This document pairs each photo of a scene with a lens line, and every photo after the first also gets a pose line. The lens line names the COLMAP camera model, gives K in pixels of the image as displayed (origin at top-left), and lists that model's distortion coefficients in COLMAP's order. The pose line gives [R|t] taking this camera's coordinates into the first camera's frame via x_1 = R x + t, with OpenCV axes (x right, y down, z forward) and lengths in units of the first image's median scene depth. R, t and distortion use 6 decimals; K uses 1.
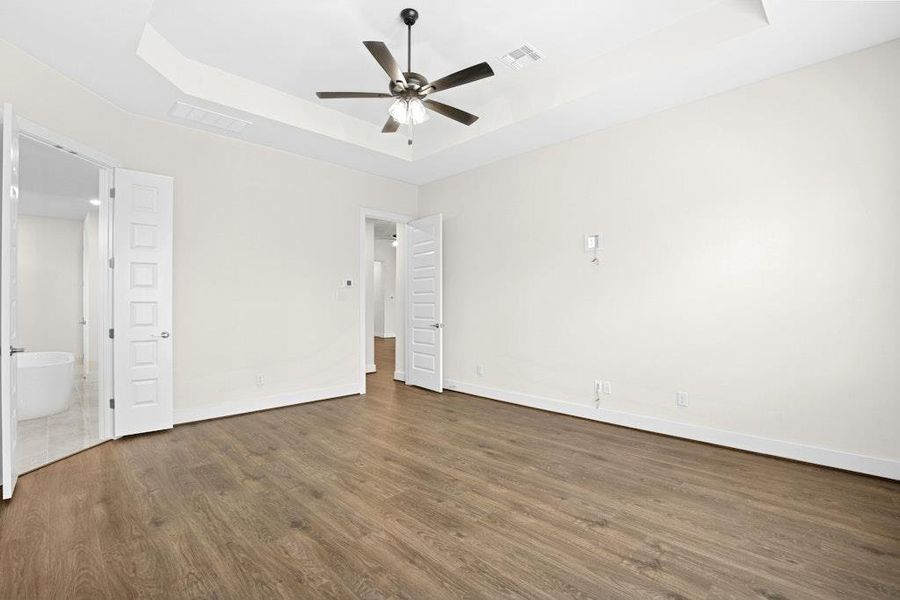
lens RADIAL K [[416.0, 0, 455.4], [0, 416.0, 305.1], [0, 0, 1]] dist [-0.028755, 0.000506]
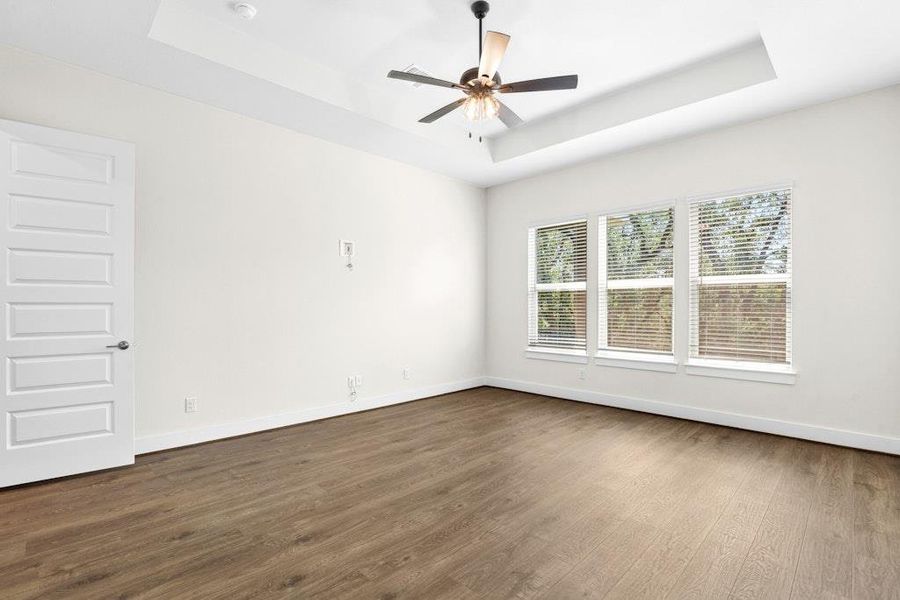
lens RADIAL K [[416.0, 0, 443.9], [0, 416.0, 306.5], [0, 0, 1]] dist [-0.028755, 0.000506]
pose [[0.007428, 0.001748, 0.999971, -0.995320], [0.000661, 0.999998, -0.001753, 0.000217], [-0.999972, 0.000674, 0.007427, 0.991385]]
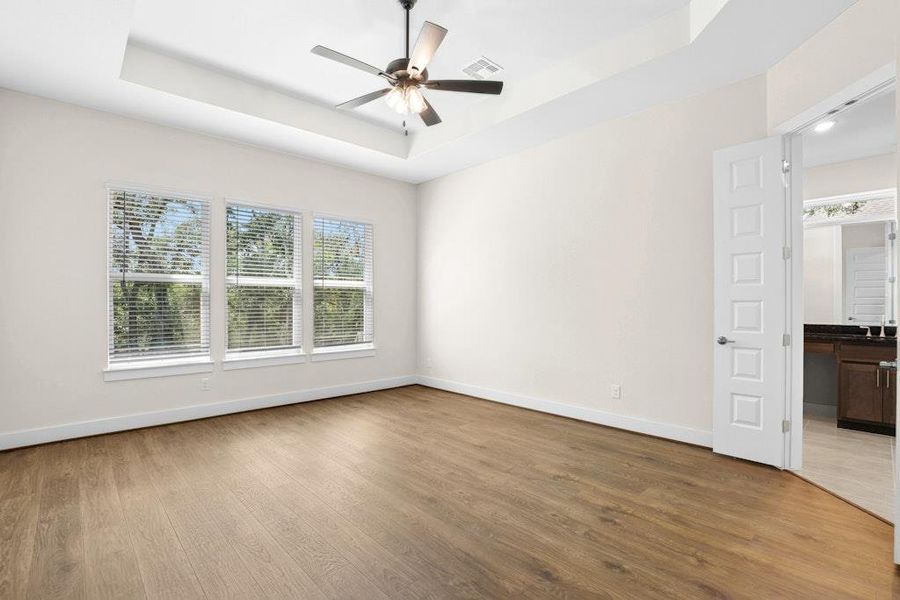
lens RADIAL K [[416.0, 0, 456.4], [0, 416.0, 304.9], [0, 0, 1]] dist [-0.028755, 0.000506]
pose [[-0.999552, 0.001065, 0.029900, -0.234040], [0.001154, 0.999995, 0.002982, -0.003221], [-0.029896, 0.003015, -0.999548, 1.786844]]
